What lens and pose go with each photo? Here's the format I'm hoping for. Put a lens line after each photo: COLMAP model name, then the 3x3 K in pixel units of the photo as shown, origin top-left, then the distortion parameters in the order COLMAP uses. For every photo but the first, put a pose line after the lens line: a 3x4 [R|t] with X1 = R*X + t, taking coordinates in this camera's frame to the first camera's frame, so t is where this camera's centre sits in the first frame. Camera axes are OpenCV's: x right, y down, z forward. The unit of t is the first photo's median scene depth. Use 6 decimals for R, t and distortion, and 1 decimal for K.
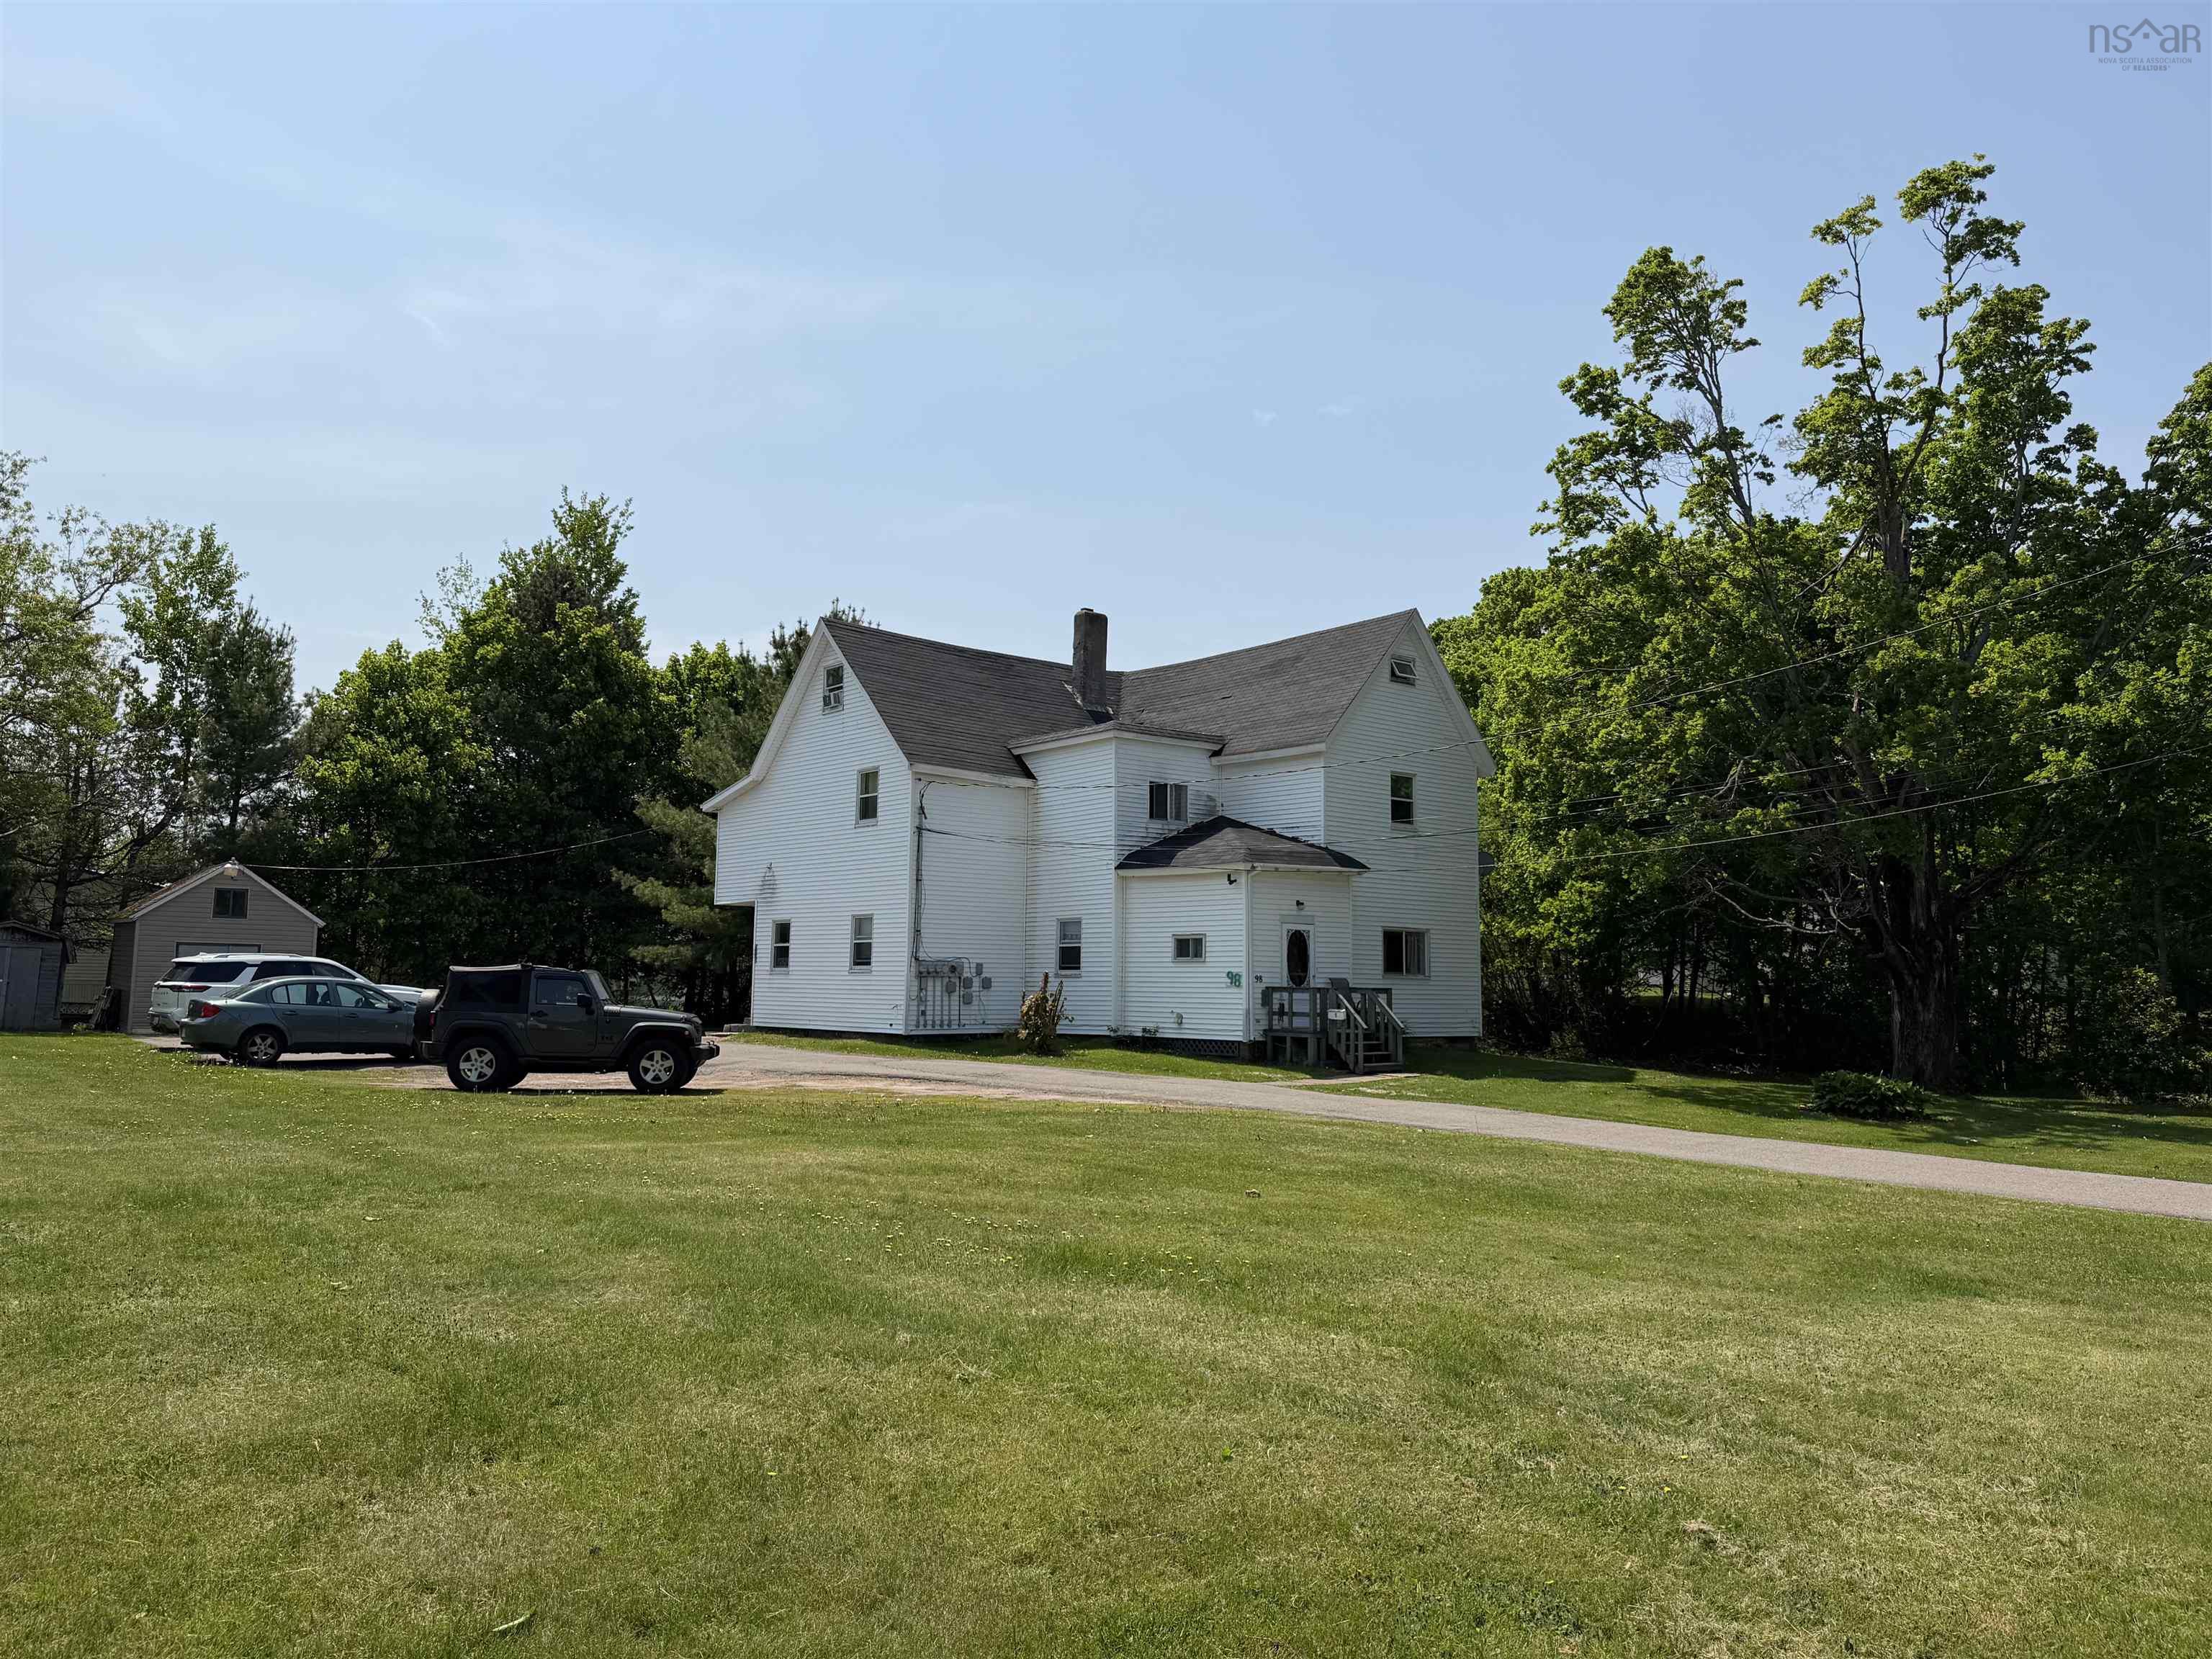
lens RADIAL K [[1583.7, 0, 1108.0], [0, 1583.7, 819.9], [0, 0, 1]] dist [0.058763, 0.000217]
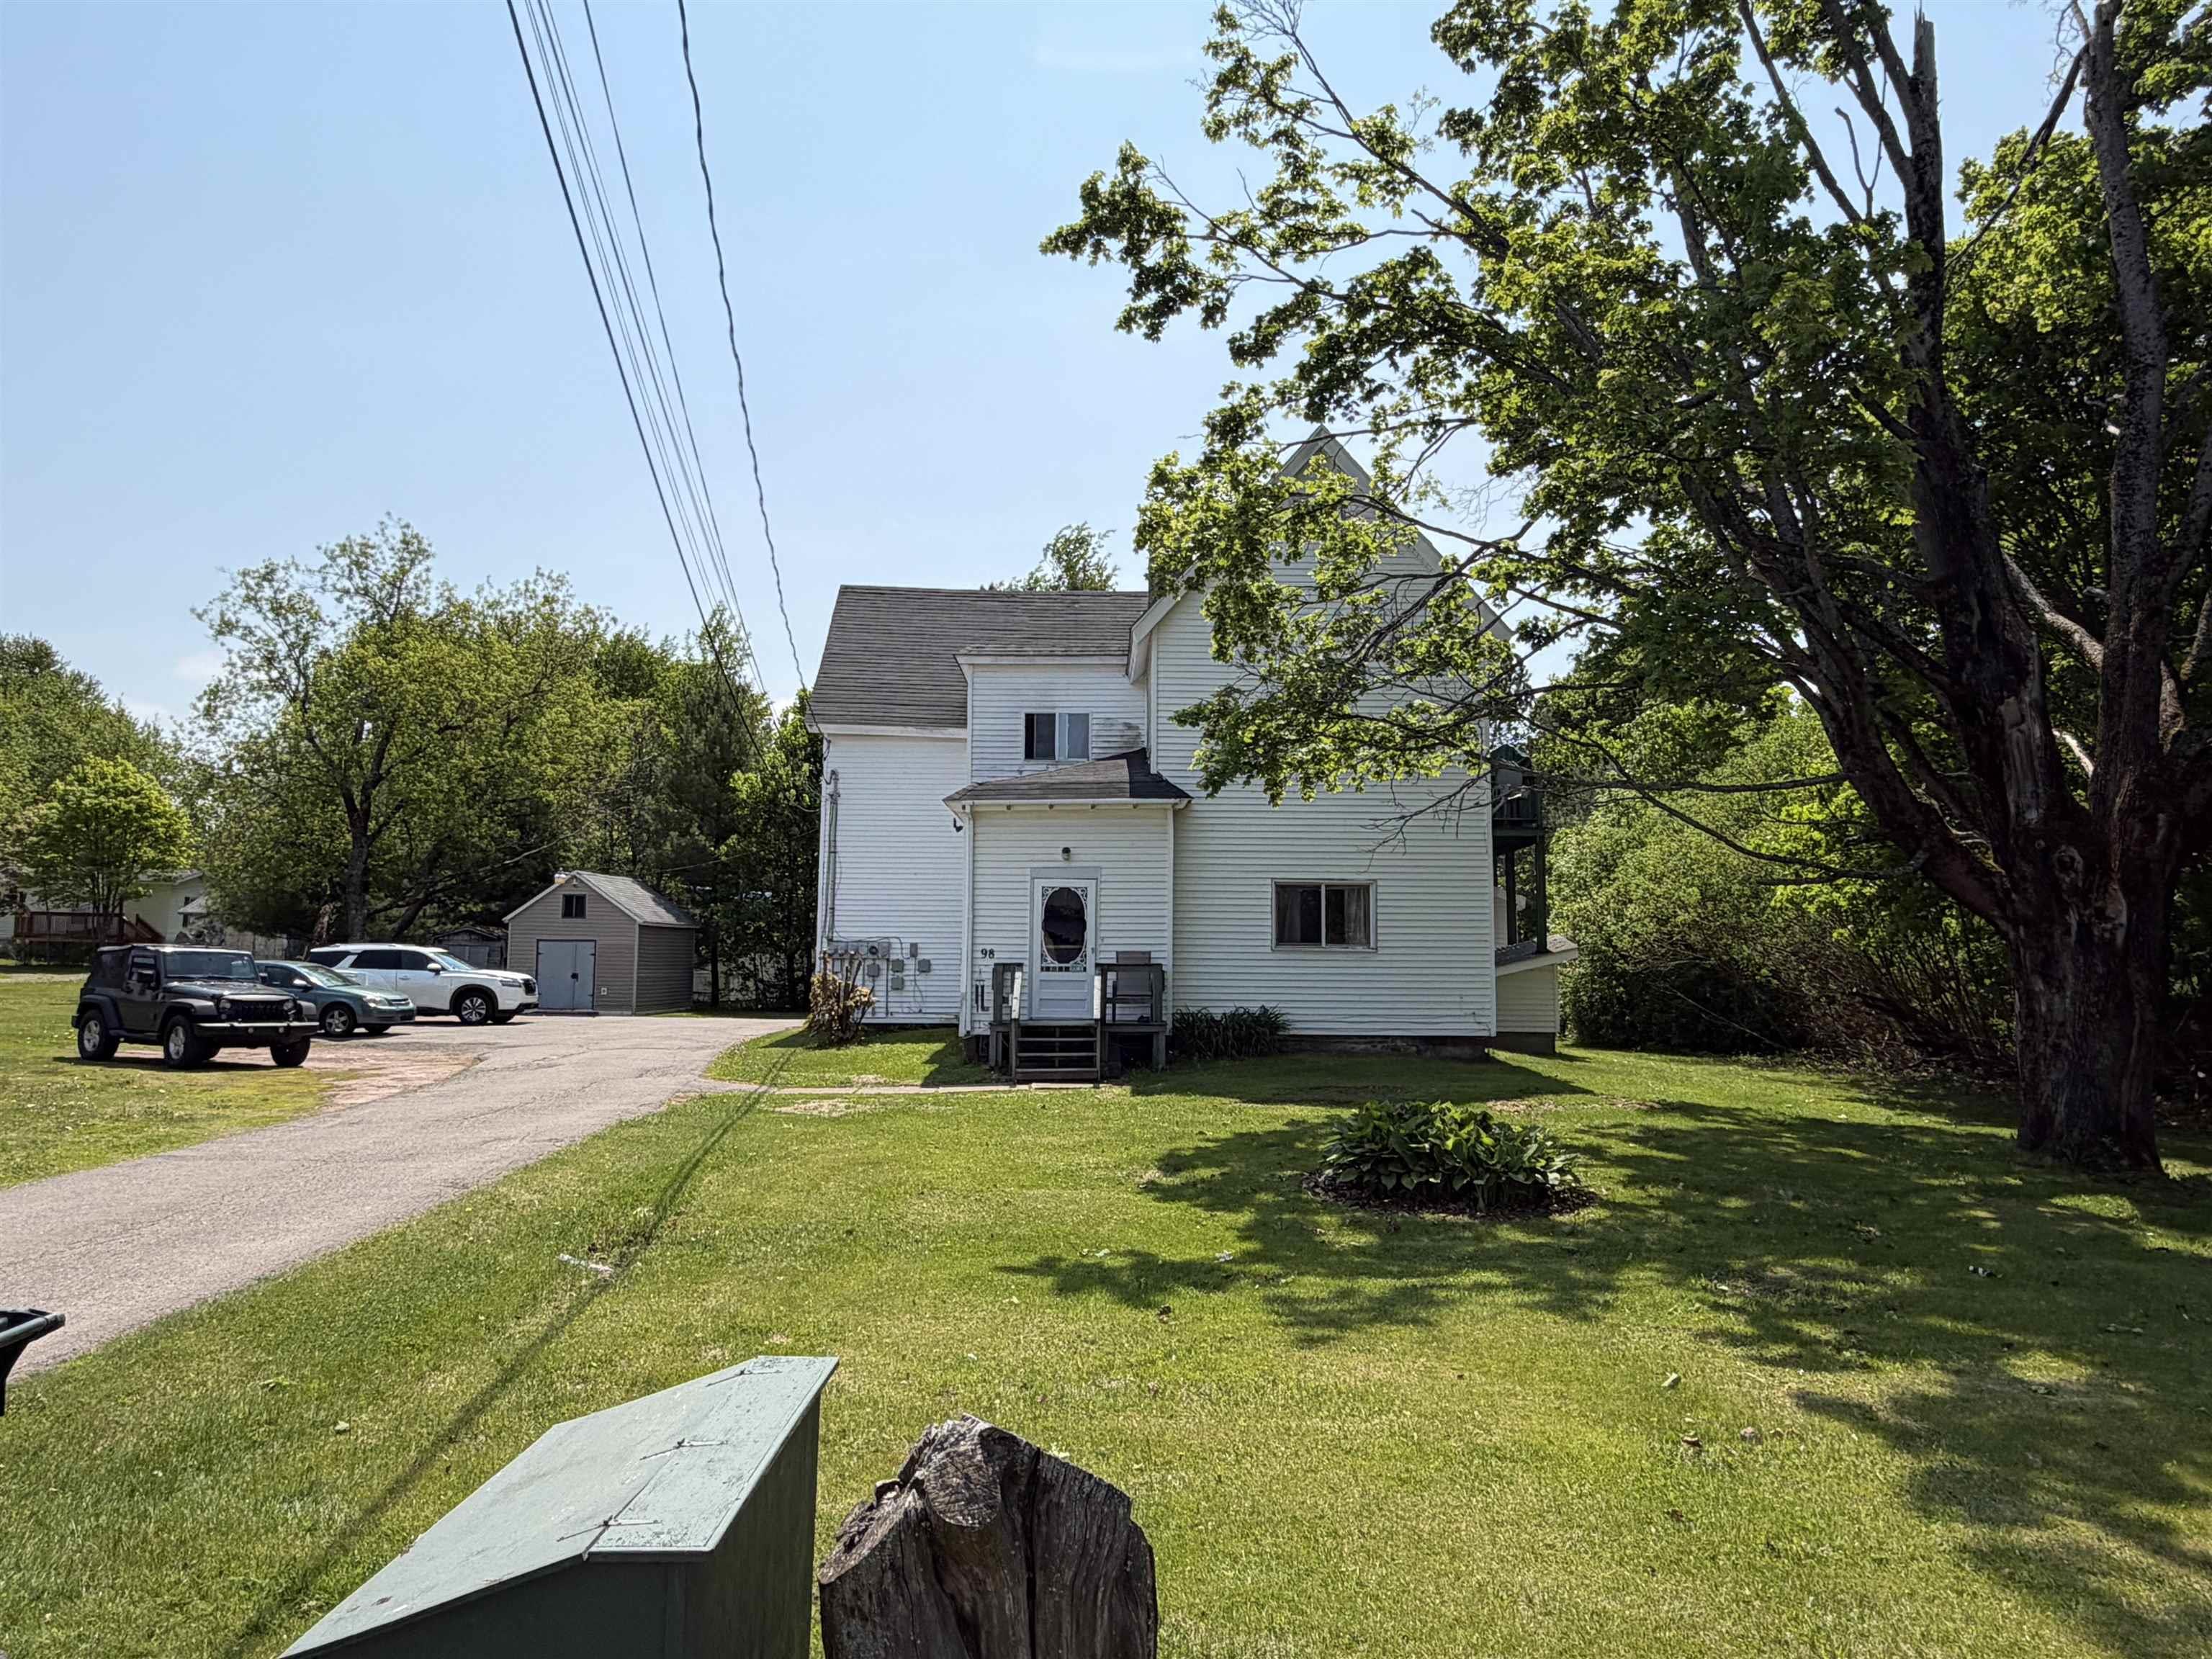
lens RADIAL K [[1483.2, 0, 1115.6], [0, 1483.2, 827.5], [0, 0, 1]] dist [-0.005361, -0.002135]
pose [[0.773105, -0.070307, -0.630369, 0.535736], [0.067431, 0.997316, -0.028535, 0.058603], [0.630683, -0.020446, 0.775771, 0.445055]]
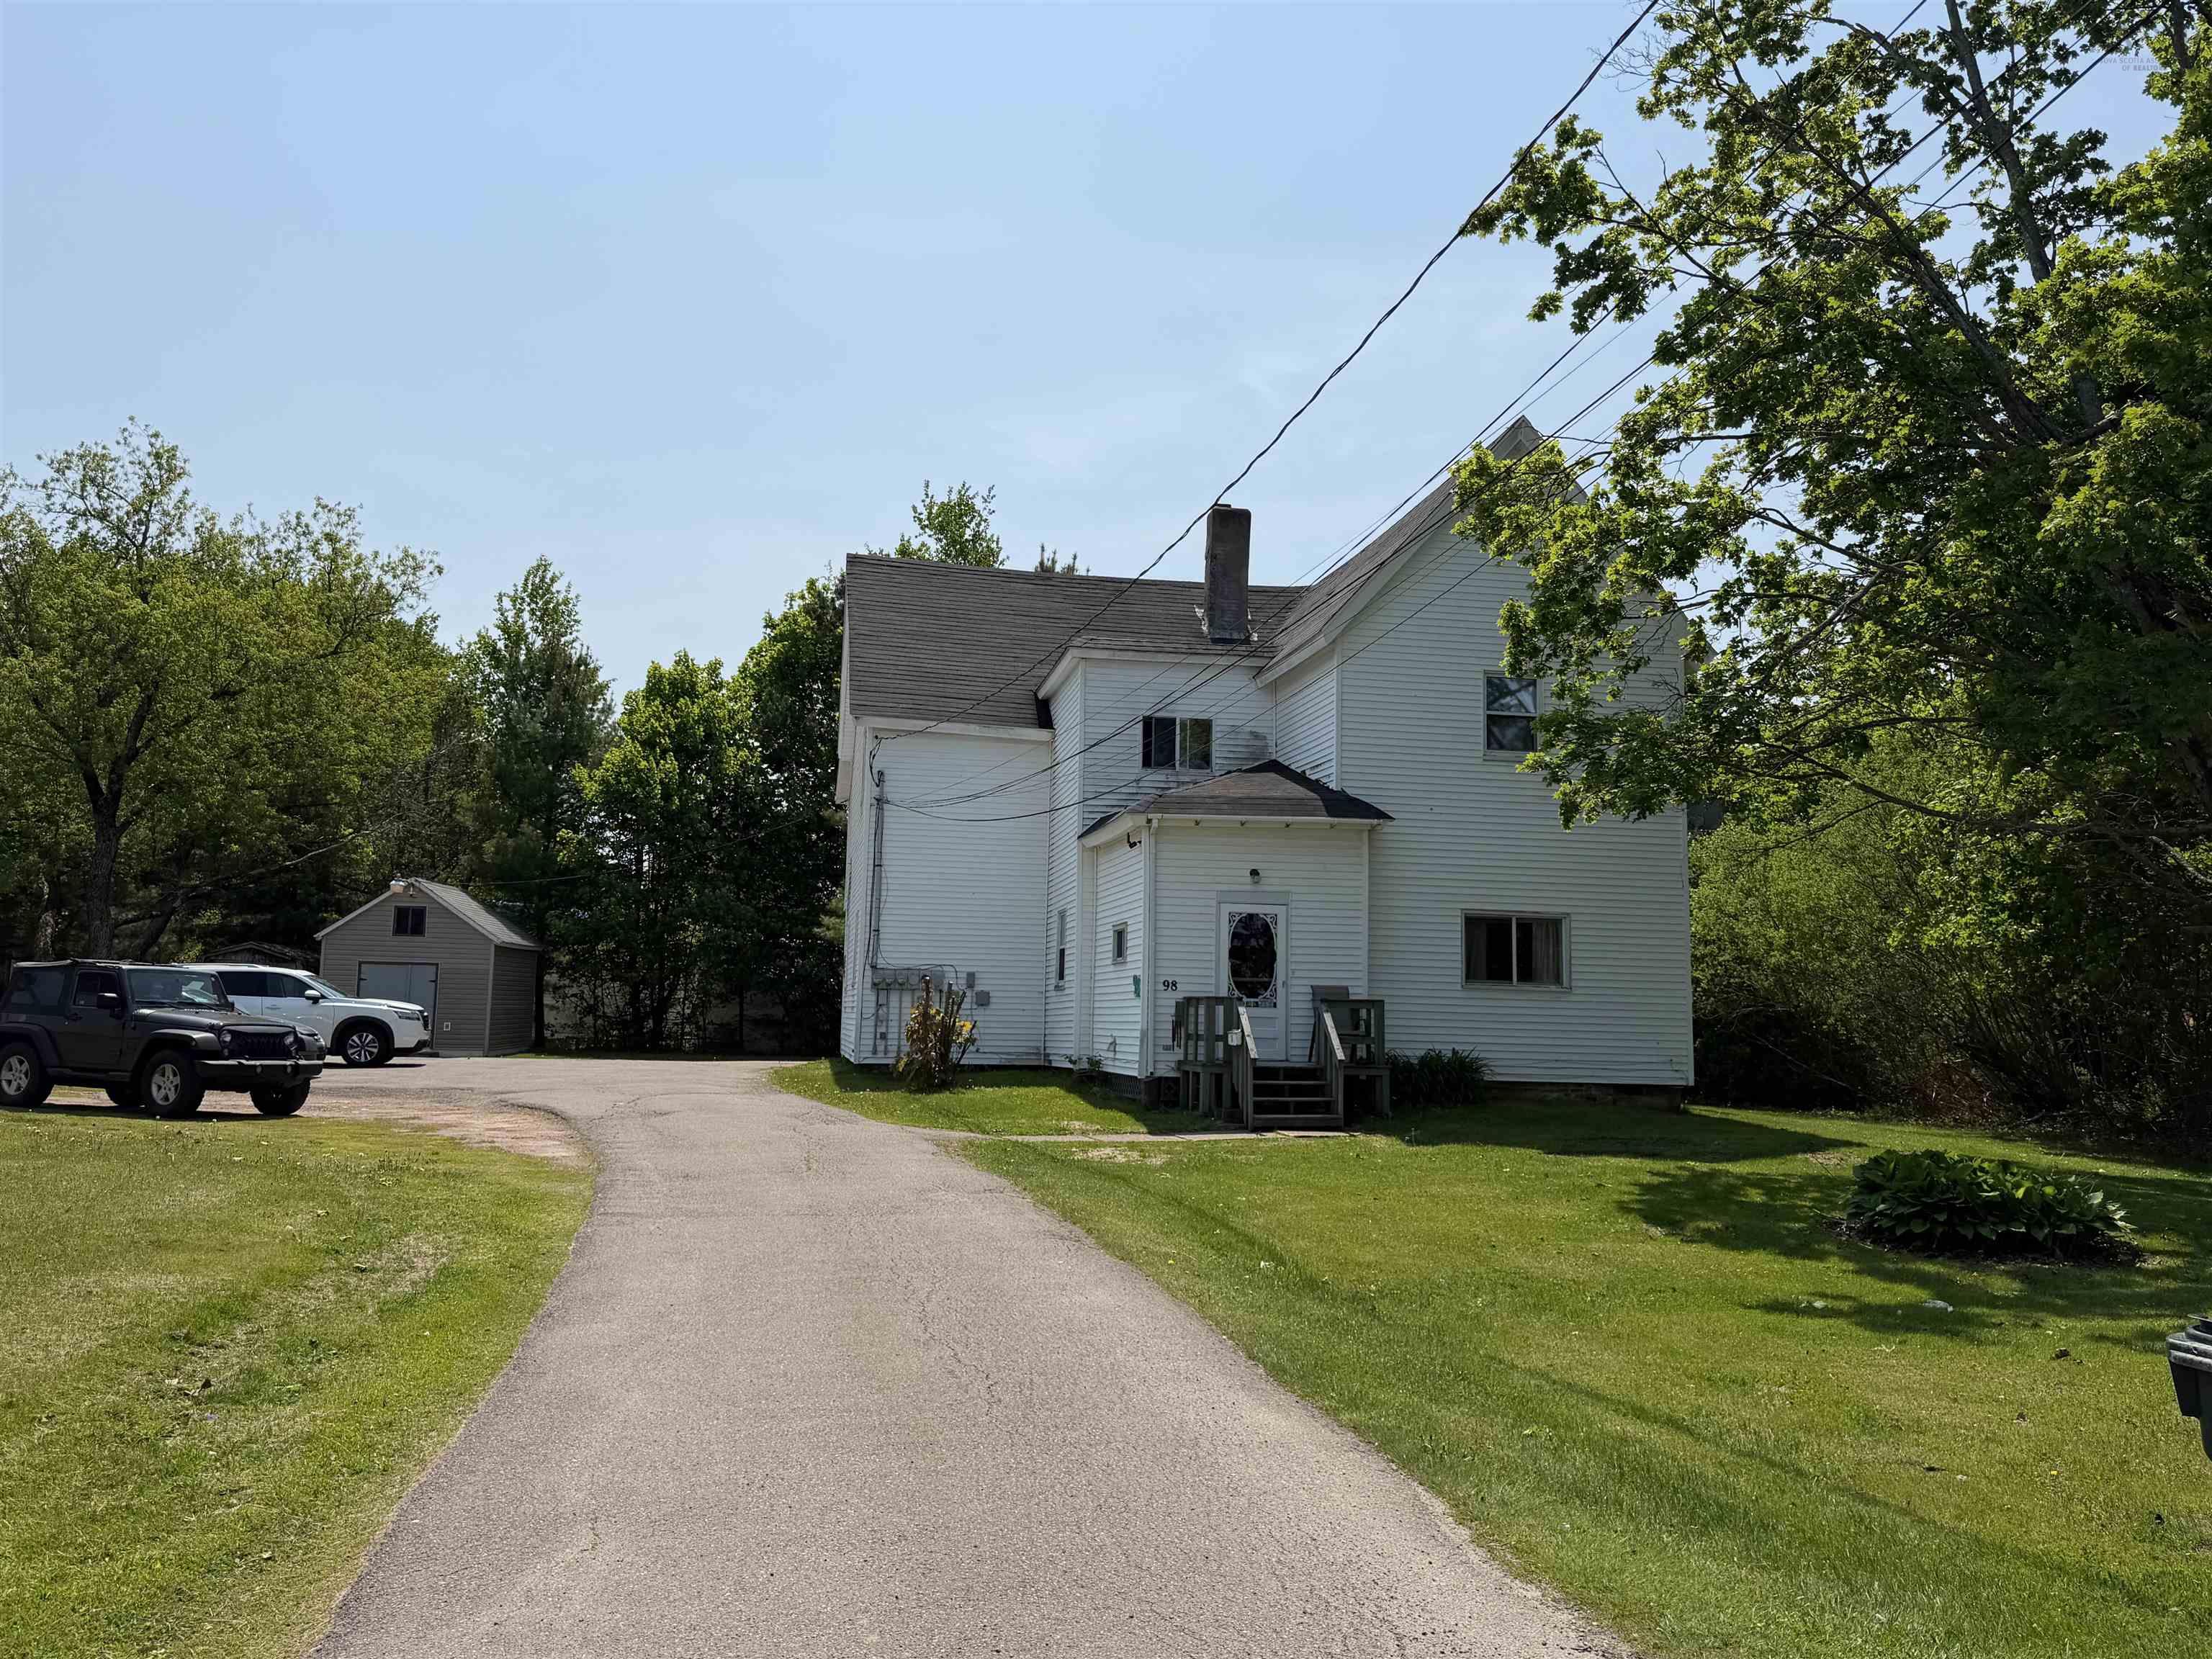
lens RADIAL K [[1724.6, 0, 1106.8], [0, 1724.6, 815.9], [0, 0, 1]] dist [0.150520, -0.257171]
pose [[0.871276, -0.053053, -0.487918, 0.393794], [0.041099, 0.998535, -0.035183, 0.047975], [0.489070, 0.010601, 0.872180, 0.310970]]
